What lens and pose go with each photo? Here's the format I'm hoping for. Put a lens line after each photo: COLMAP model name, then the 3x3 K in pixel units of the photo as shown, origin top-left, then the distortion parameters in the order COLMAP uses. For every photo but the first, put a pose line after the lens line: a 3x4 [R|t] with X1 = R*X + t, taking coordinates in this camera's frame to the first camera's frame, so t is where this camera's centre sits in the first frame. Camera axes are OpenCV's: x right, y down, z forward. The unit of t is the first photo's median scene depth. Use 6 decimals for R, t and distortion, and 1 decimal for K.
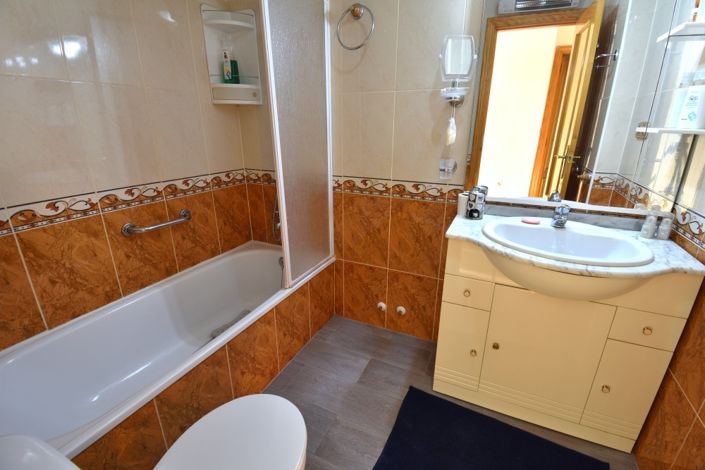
lens RADIAL K [[311.3, 0, 357.0], [0, 311.3, 232.2], [0, 0, 1]] dist [0.001984, -0.014895]
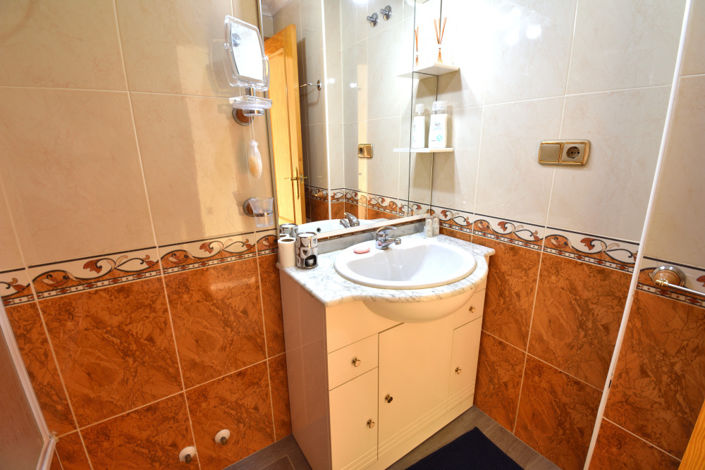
lens RADIAL K [[311.3, 0, 355.9], [0, 311.3, 232.1], [0, 0, 1]] dist [0.001984, -0.014895]
pose [[0.522408, -0.232751, 0.820315, -0.156823], [0.290698, 0.953007, 0.085272, -0.136533], [-0.801613, 0.193917, 0.565519, 0.384946]]
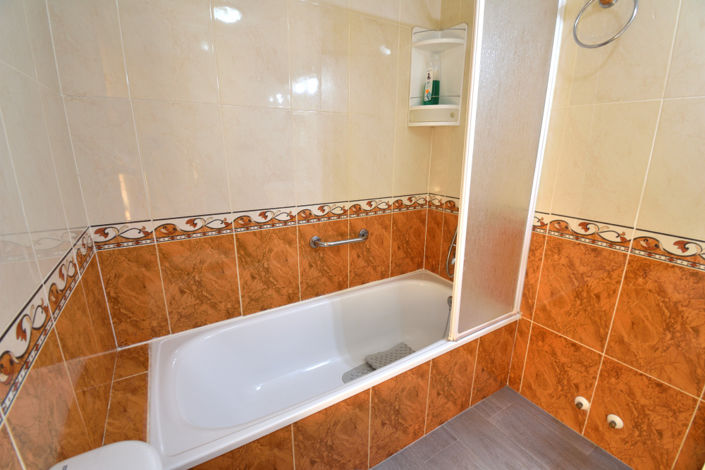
lens RADIAL K [[311.3, 0, 352.7], [0, 311.3, 232.0], [0, 0, 1]] dist [0.001984, -0.014895]
pose [[0.828686, 0.142889, -0.541168, -0.031413], [-0.177283, 0.984091, -0.011633, -0.045509], [0.530896, 0.105580, 0.840834, 0.122870]]
